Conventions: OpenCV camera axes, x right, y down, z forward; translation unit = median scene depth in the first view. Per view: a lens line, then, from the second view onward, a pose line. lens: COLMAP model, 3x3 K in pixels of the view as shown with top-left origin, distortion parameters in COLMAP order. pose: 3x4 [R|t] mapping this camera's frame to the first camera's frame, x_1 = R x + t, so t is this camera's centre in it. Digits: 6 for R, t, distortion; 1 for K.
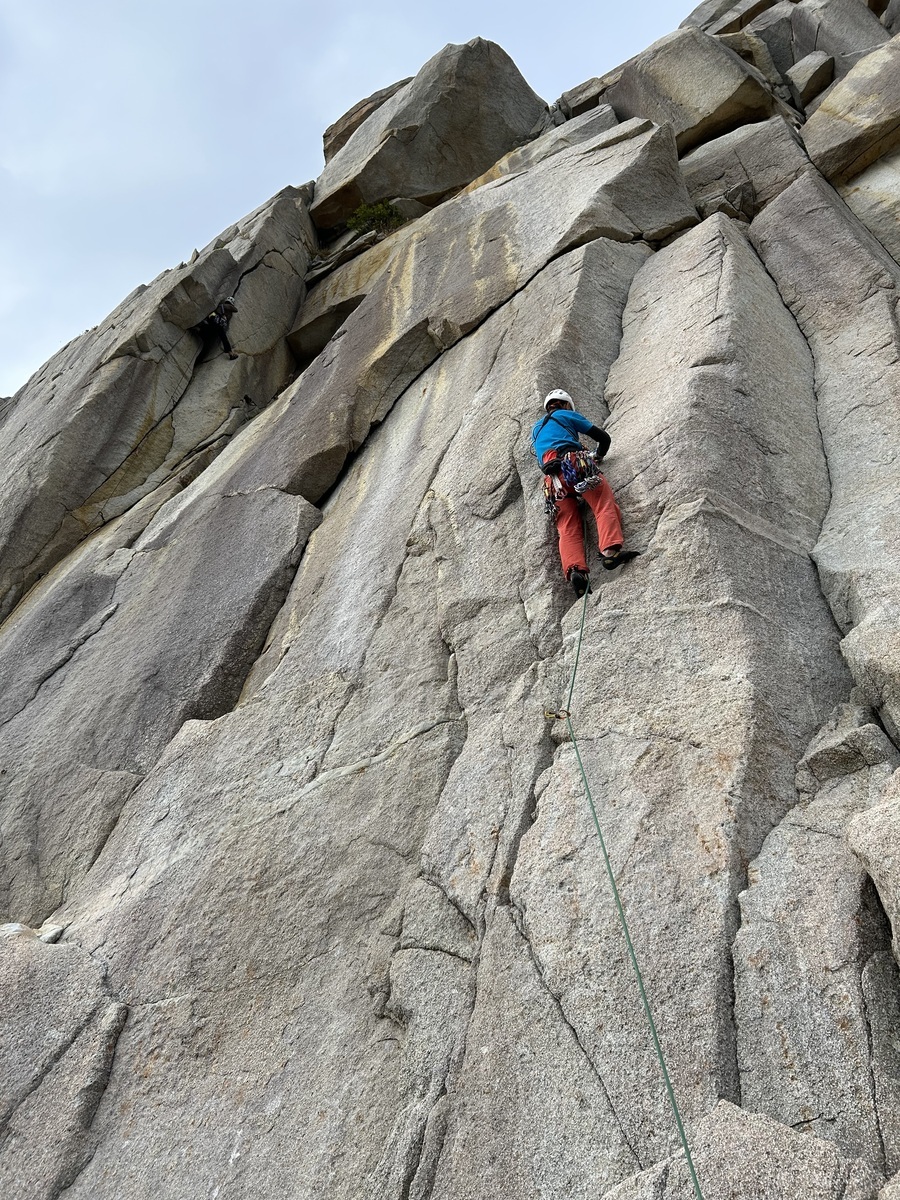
lens RADIAL K [[895.1, 0, 450.0], [0, 895.1, 600.0], [0, 0, 1]] dist [0.057596, -0.069849]
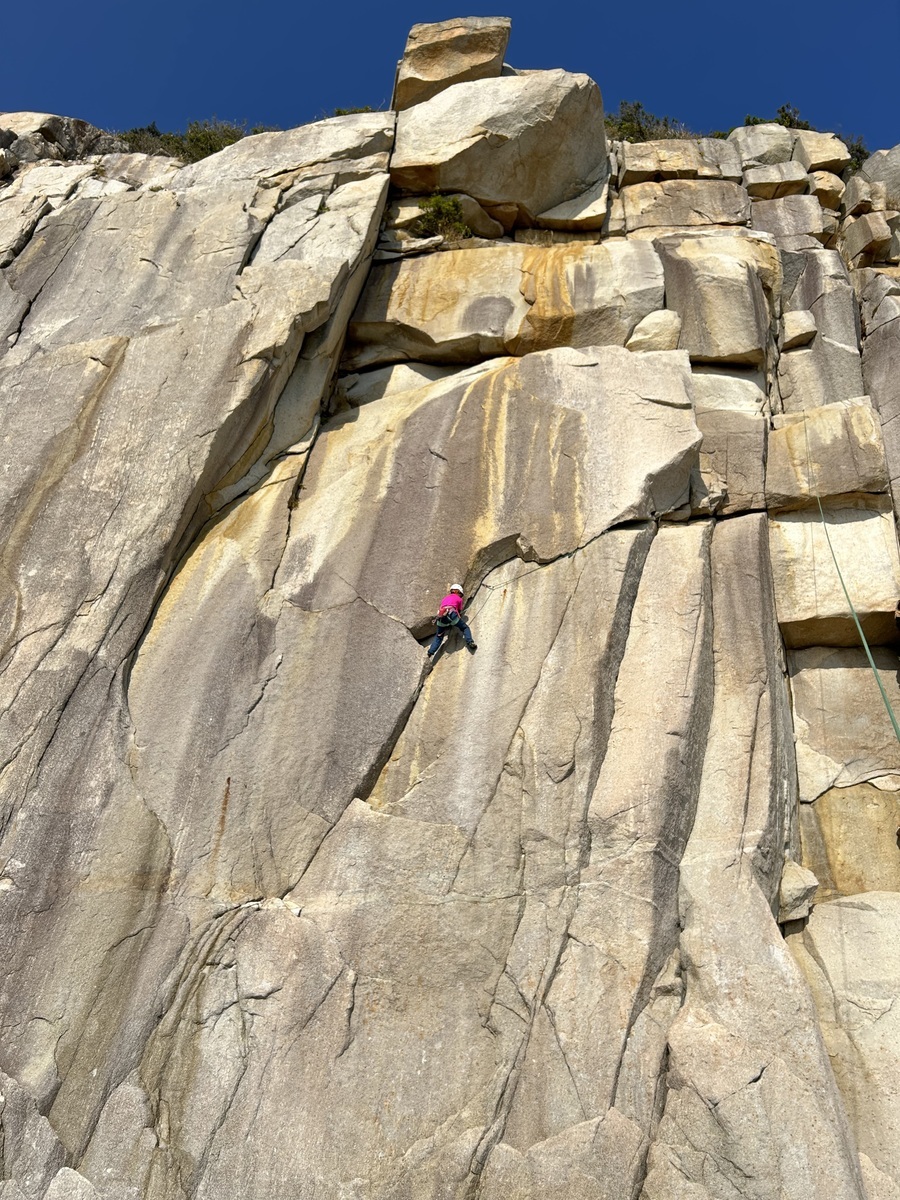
lens RADIAL K [[895.1, 0, 450.0], [0, 895.1, 600.0], [0, 0, 1]] dist [0.057596, -0.069849]
pose [[0.878513, 0.380012, 0.289491, -1.252684], [-0.431246, 0.891564, 0.138348, -0.878056], [-0.205526, -0.246382, 0.947130, -1.066397]]
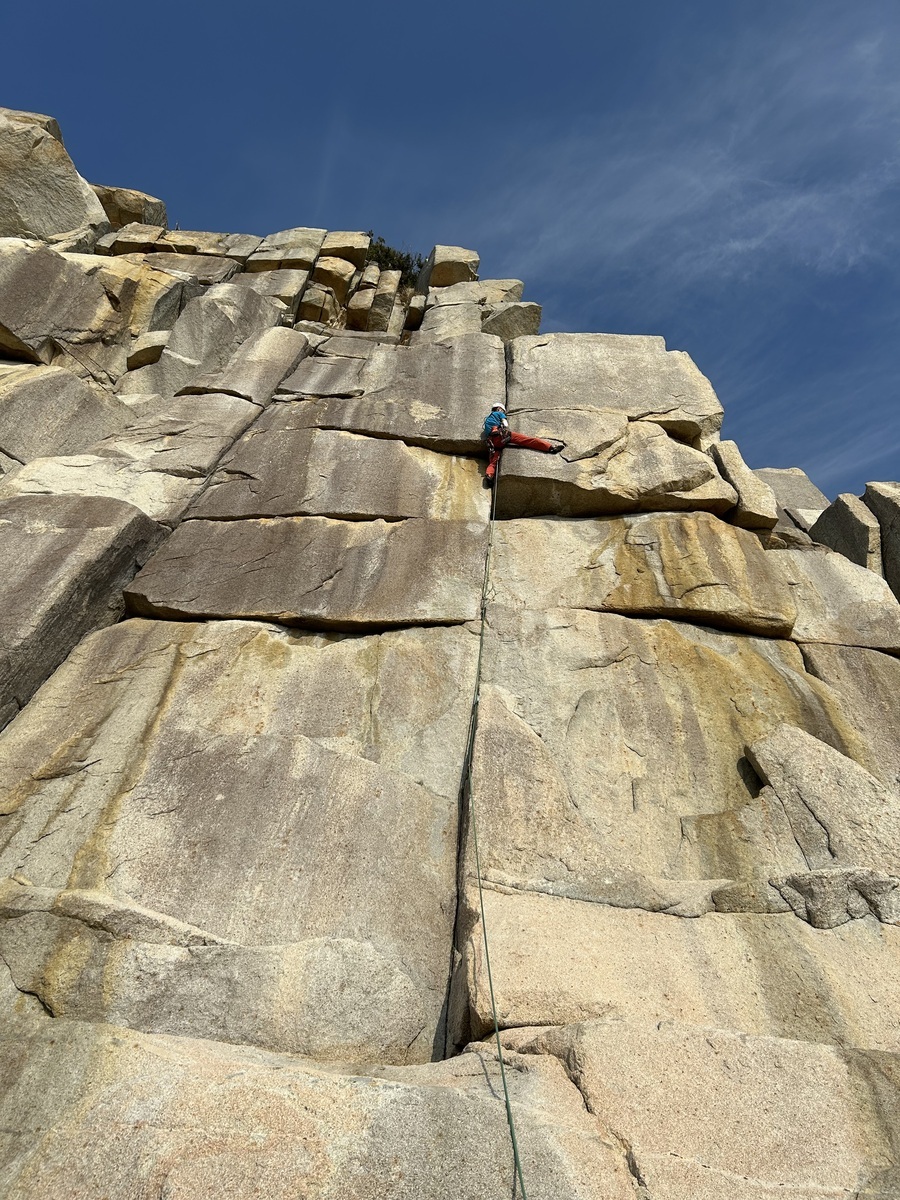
lens RADIAL K [[908.6, 0, 450.0], [0, 908.6, 600.0], [0, 0, 1]] dist [0.117443, -0.288330]
pose [[0.836962, 0.469851, 0.280596, 2.374453], [-0.446245, 0.882743, -0.147073, -1.438253], [-0.316797, -0.002120, 0.948491, -0.567514]]
